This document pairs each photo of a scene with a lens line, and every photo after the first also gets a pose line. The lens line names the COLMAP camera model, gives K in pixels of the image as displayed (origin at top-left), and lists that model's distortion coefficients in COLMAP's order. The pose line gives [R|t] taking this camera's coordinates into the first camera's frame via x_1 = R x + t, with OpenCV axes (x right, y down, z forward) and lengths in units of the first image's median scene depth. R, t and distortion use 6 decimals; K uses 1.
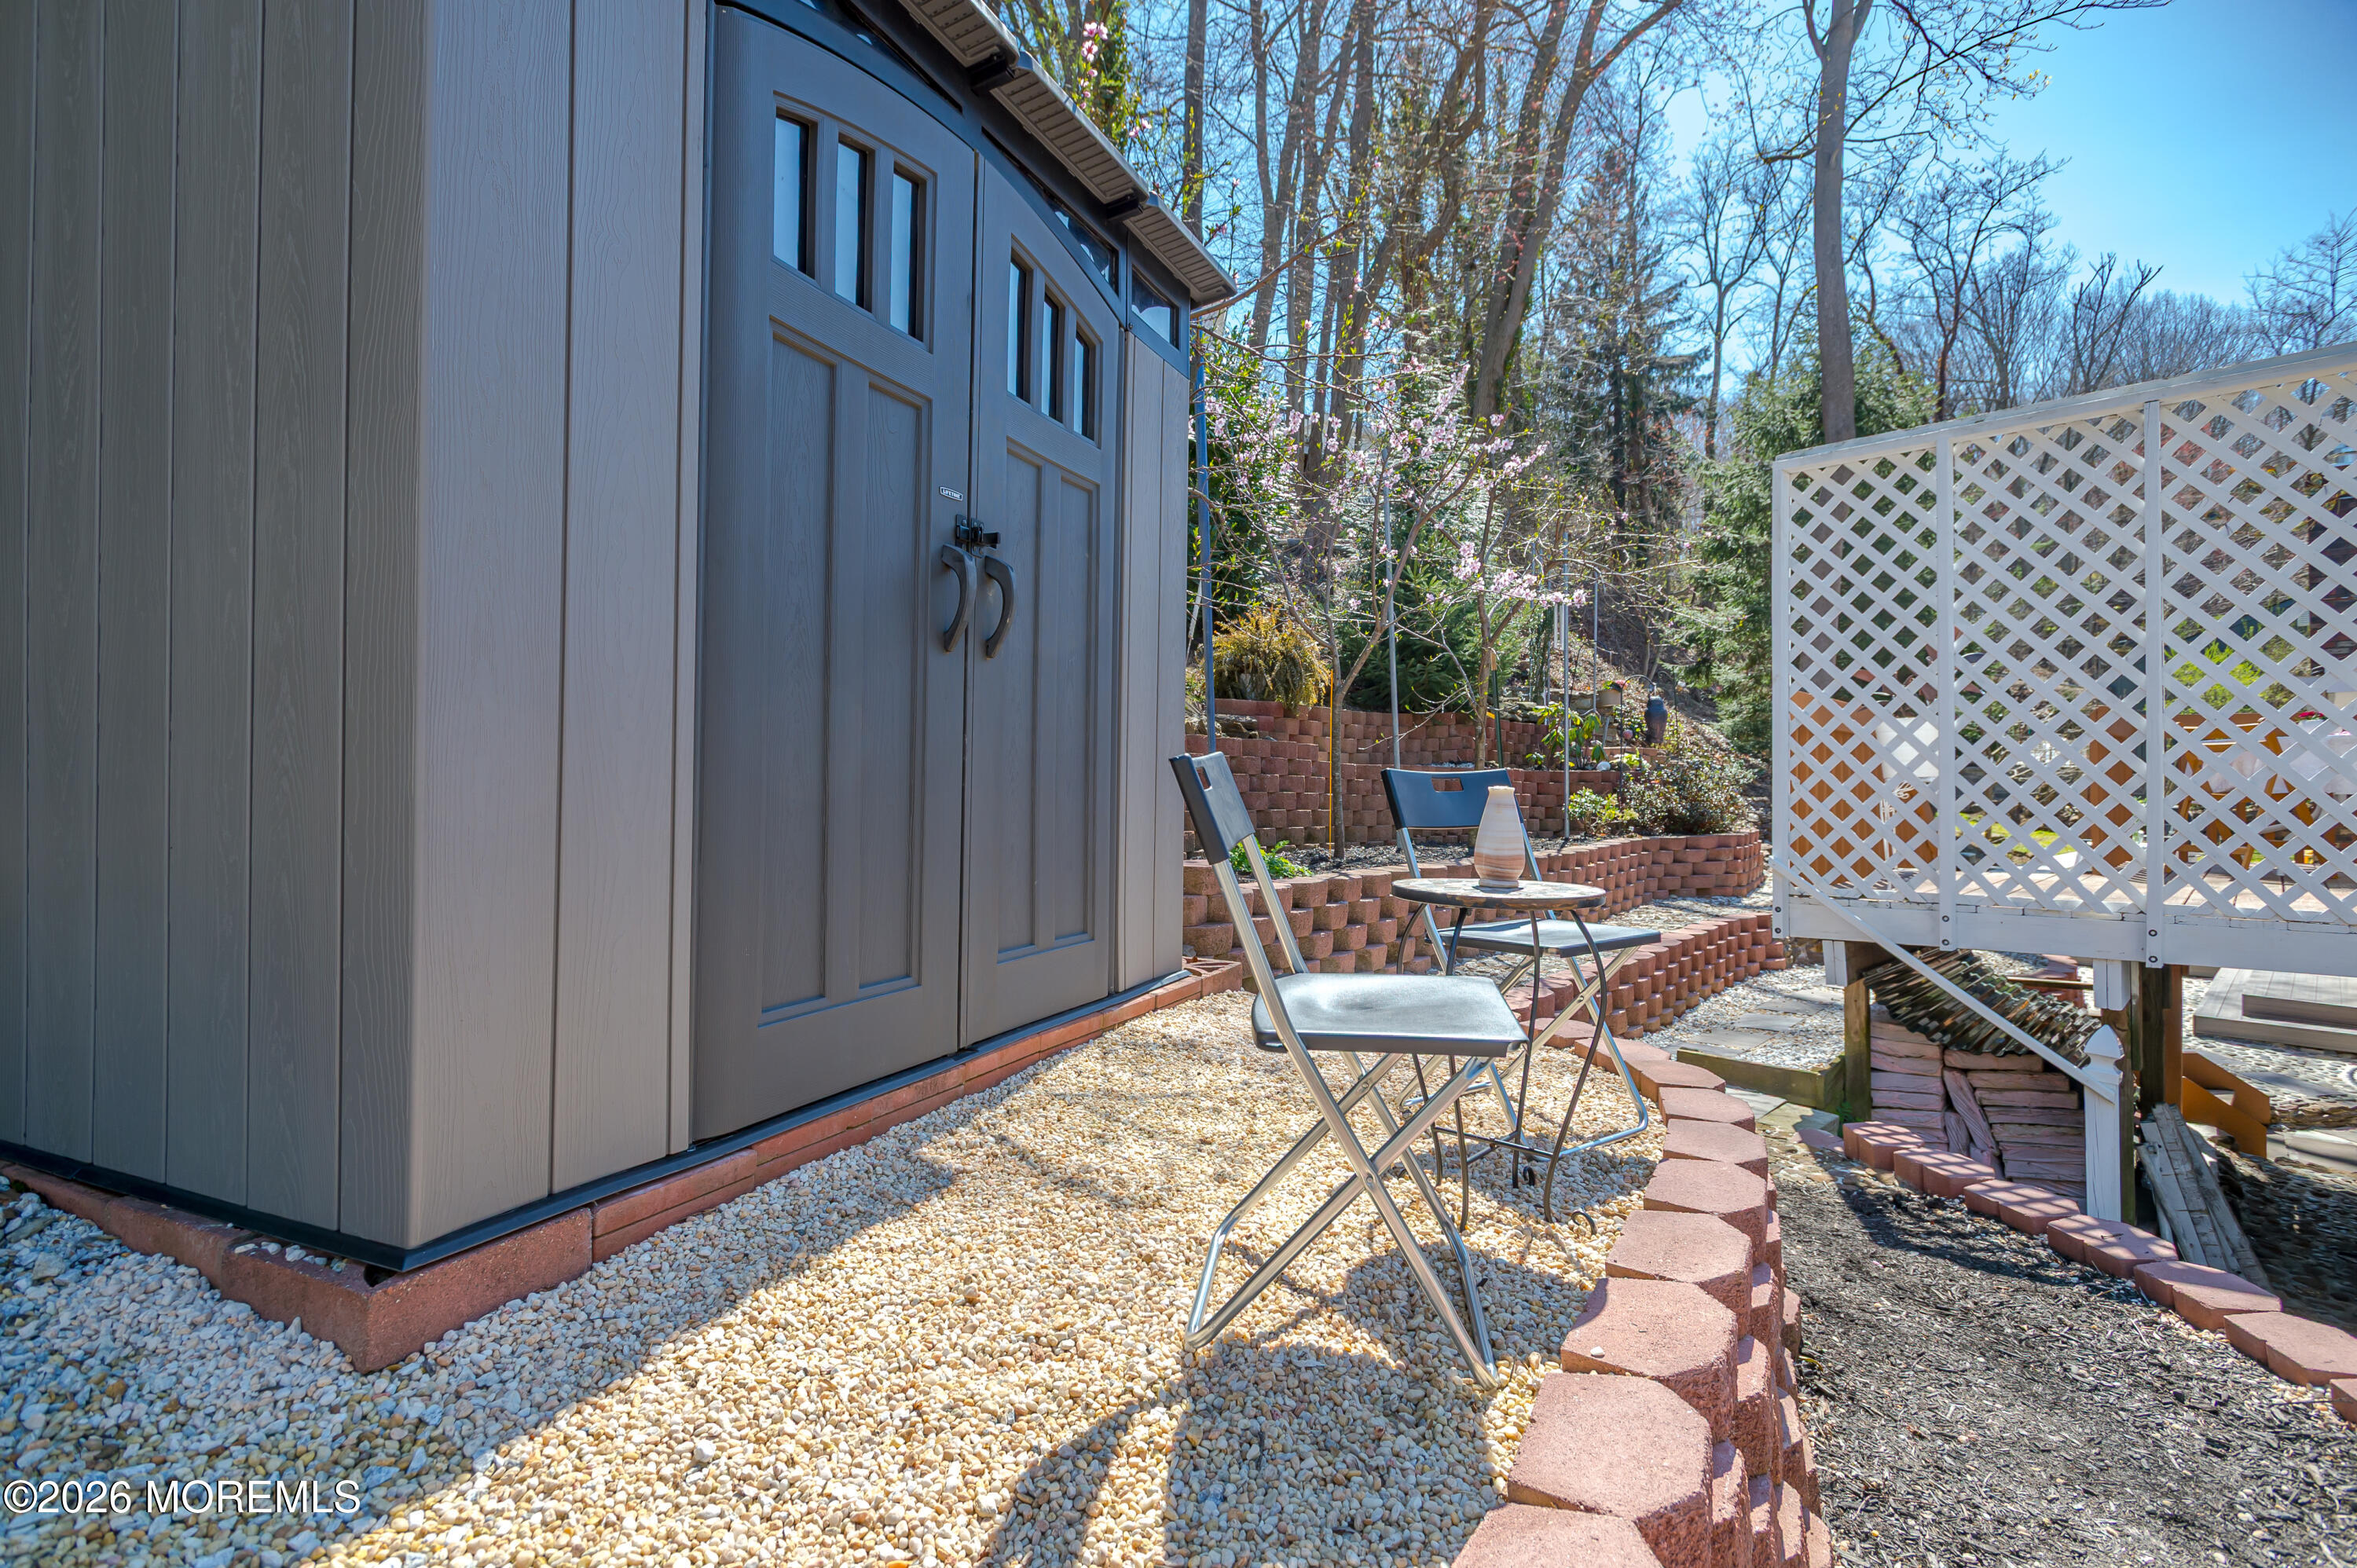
lens RADIAL K [[1177.8, 0, 1164.1], [0, 1177.8, 787.2], [0, 0, 1]] dist [0.001255, 0.000857]
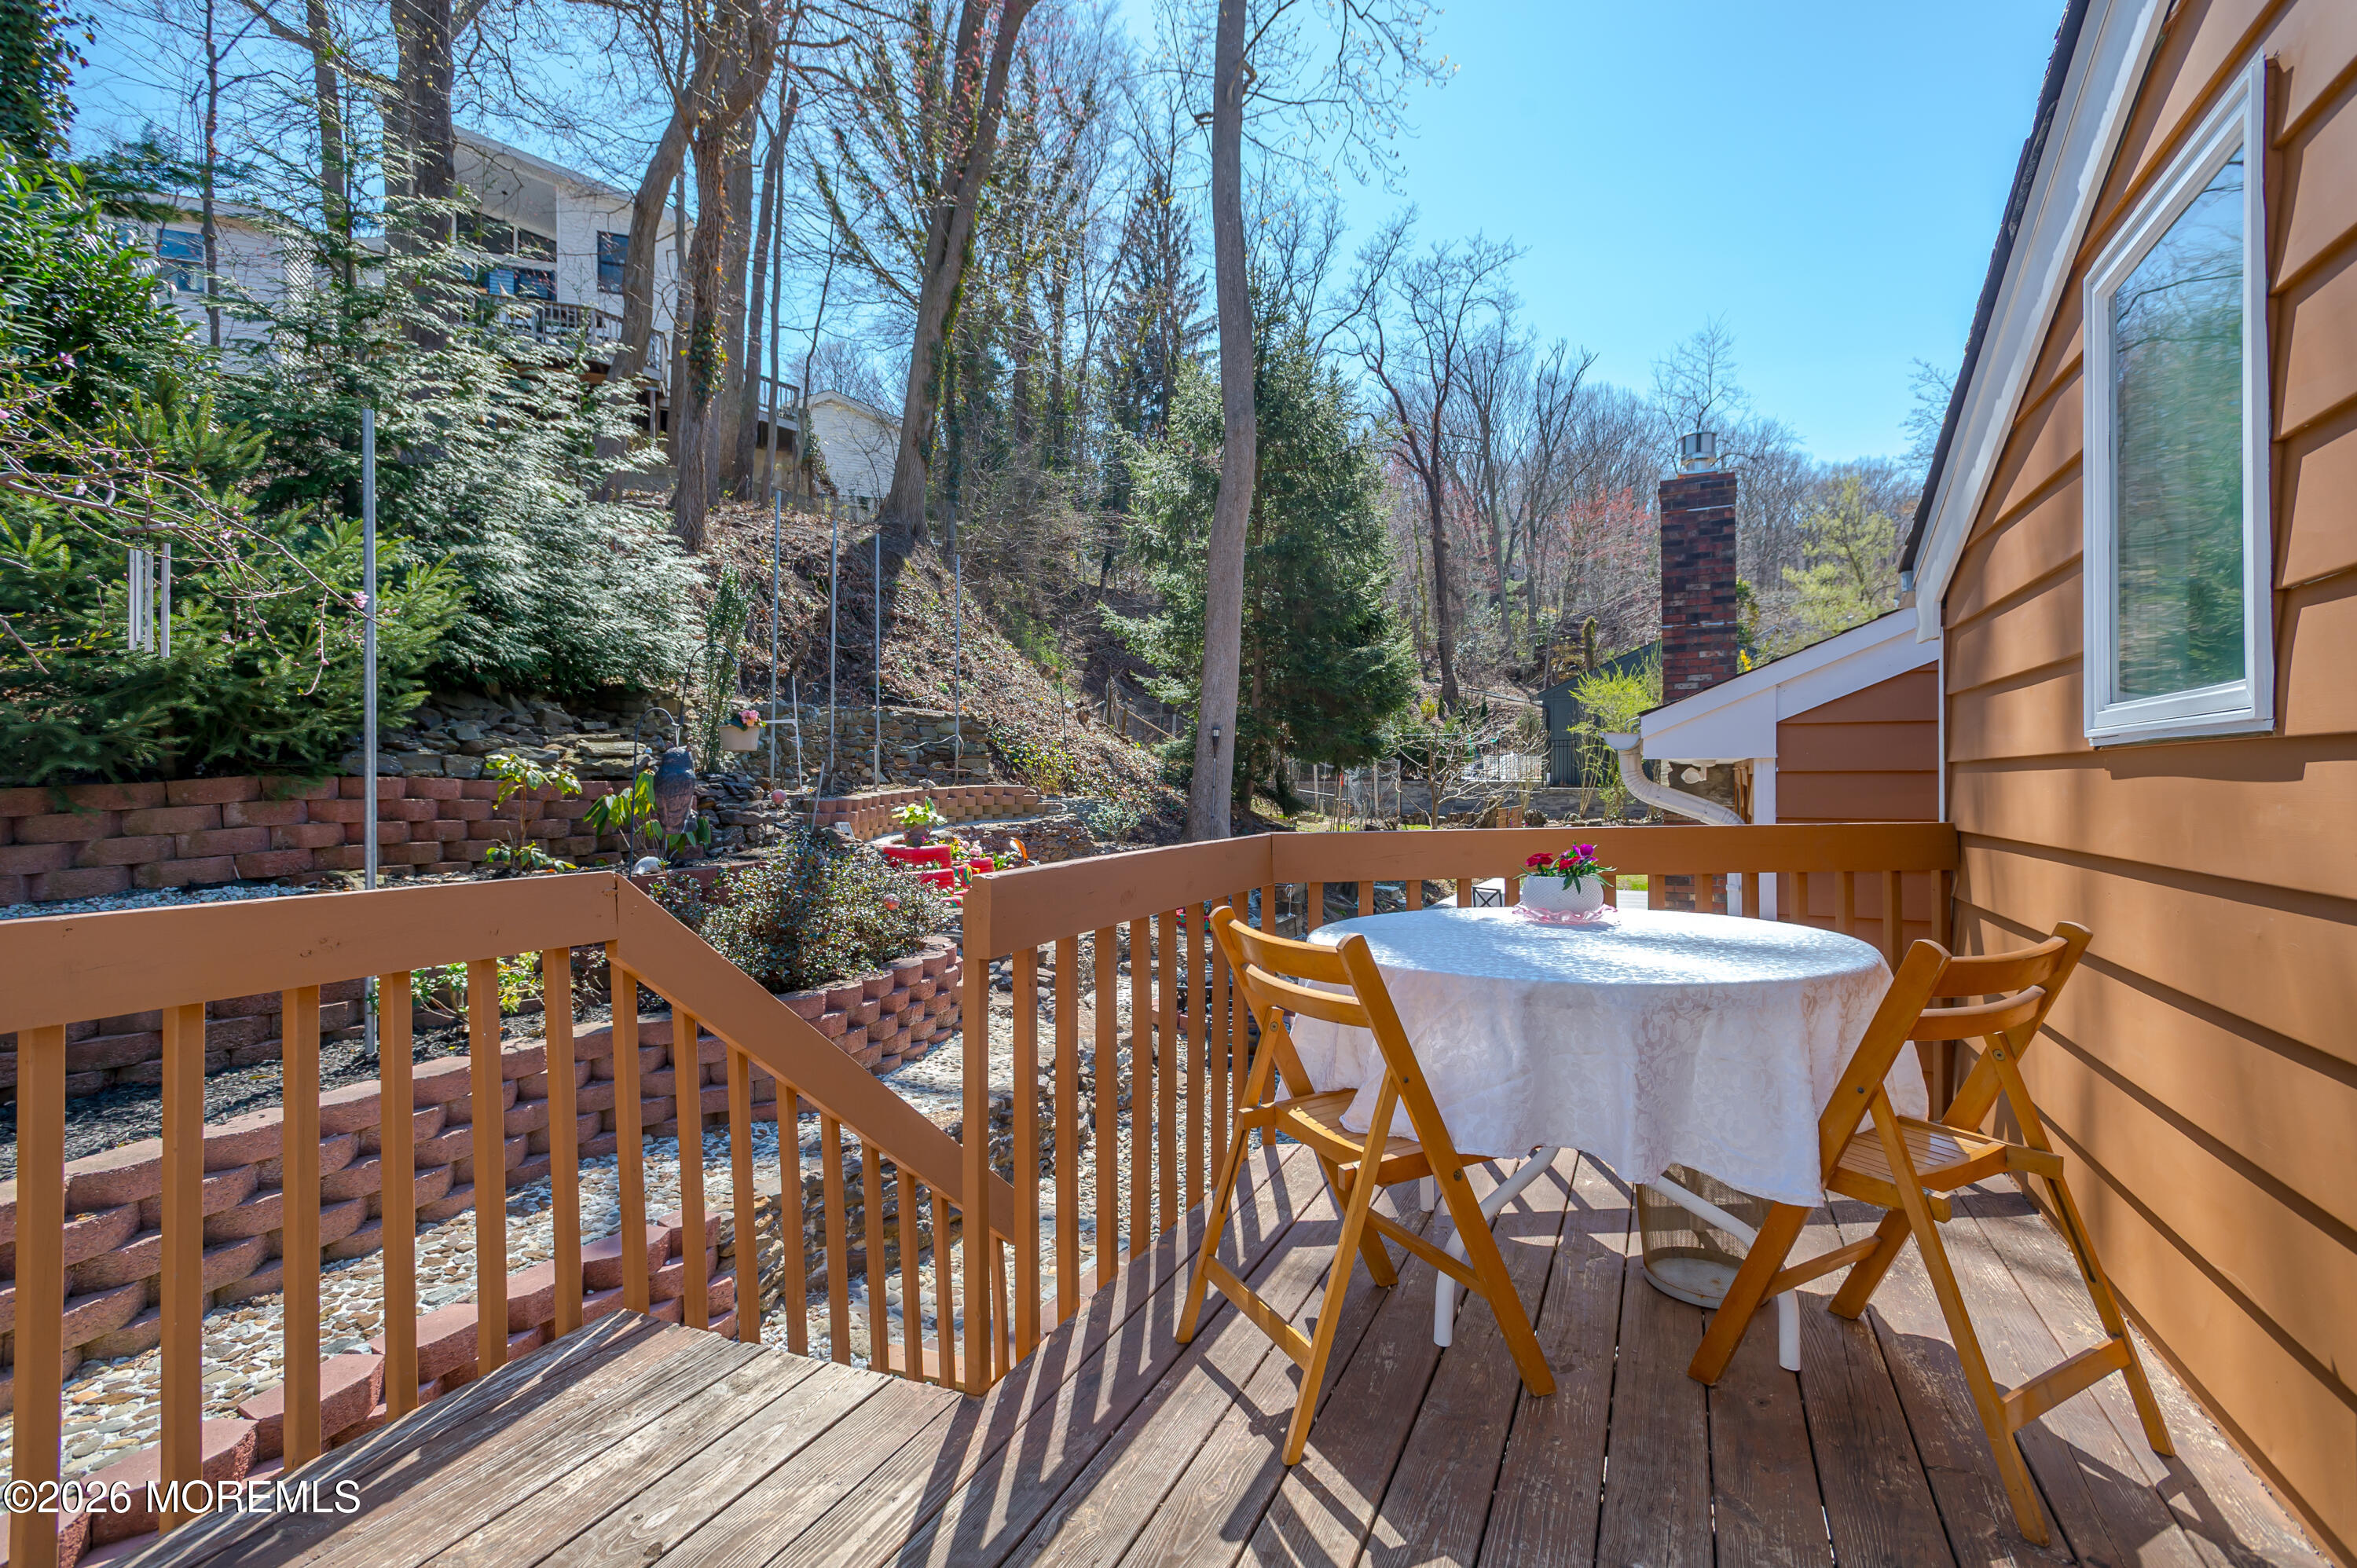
lens RADIAL K [[1098.7, 0, 1170.2], [0, 1098.7, 786.7], [0, 0, 1]] dist [0.016313, -0.006701]
pose [[0.948996, -0.007415, 0.315200, 0.080687], [0.006085, 0.999968, 0.005203, -0.009901], [-0.315229, -0.003020, 0.949011, 0.075496]]
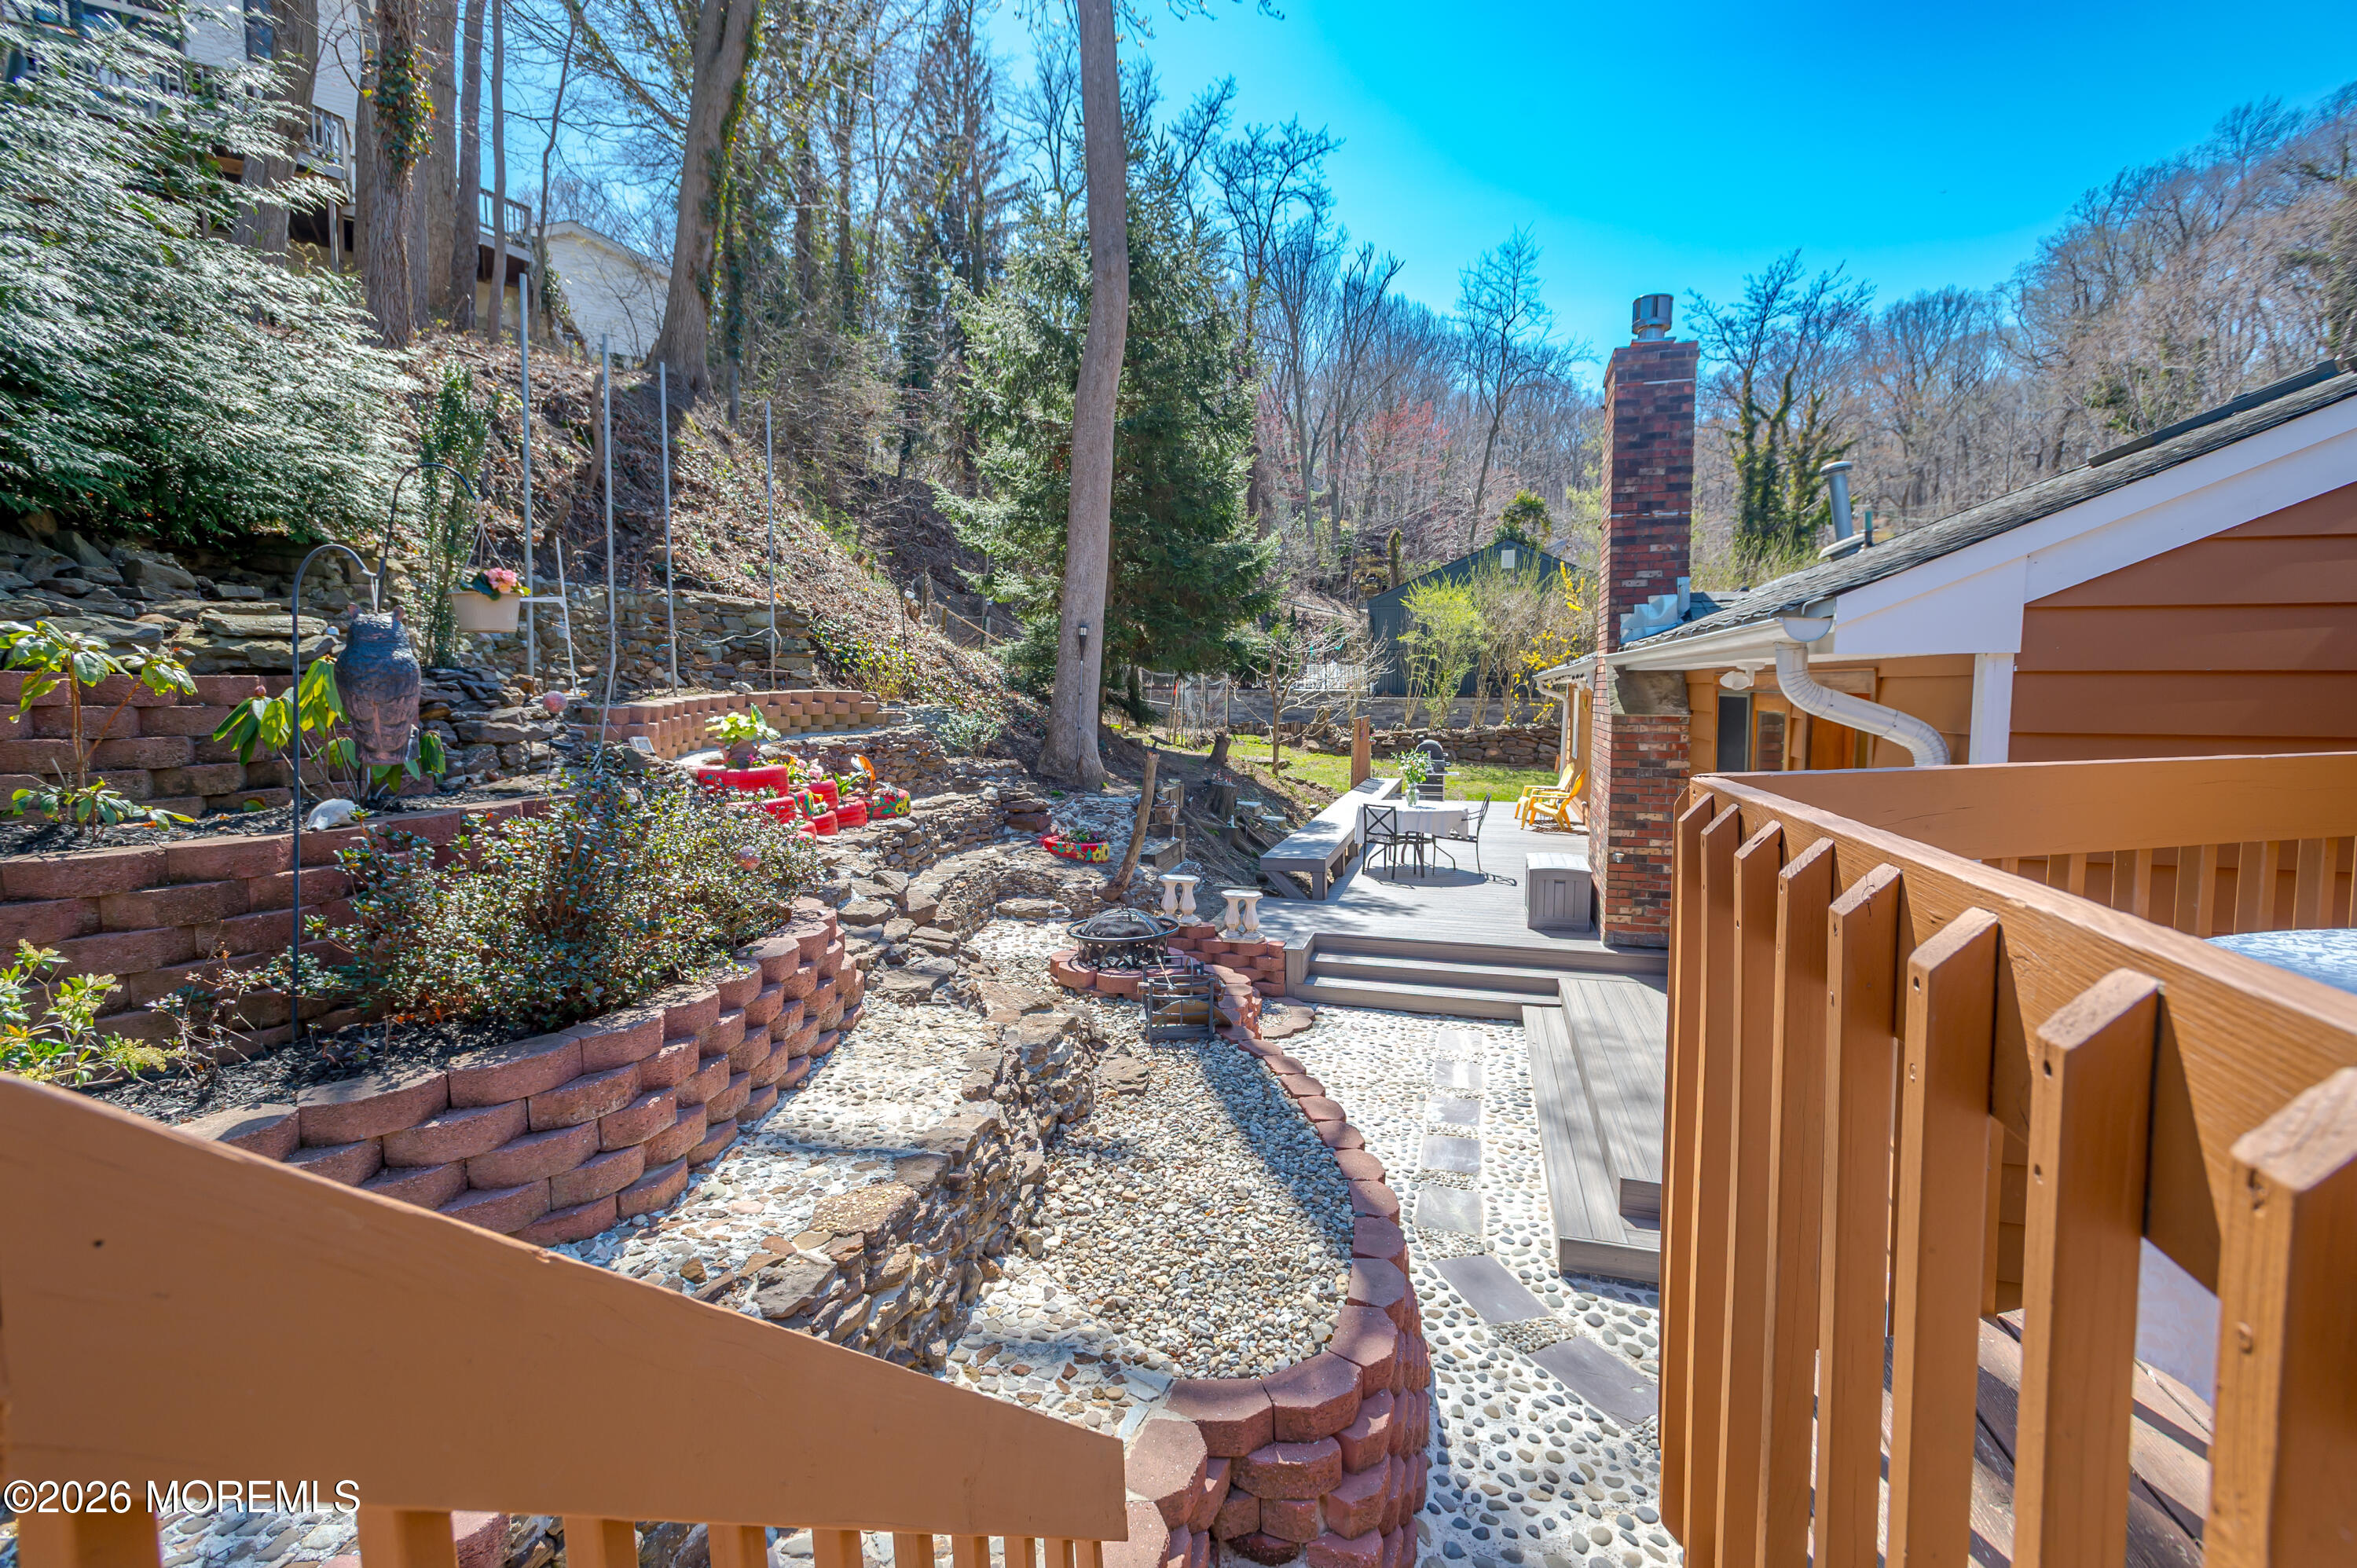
lens RADIAL K [[1098.7, 0, 1176.2], [0, 1098.7, 784.8], [0, 0, 1]] dist [0.016313, -0.006701]
pose [[0.870925, -0.043175, 0.489516, 0.077968], [0.000728, 0.996245, 0.086572, -0.009395], [-0.491416, -0.075041, 0.867686, 0.107835]]
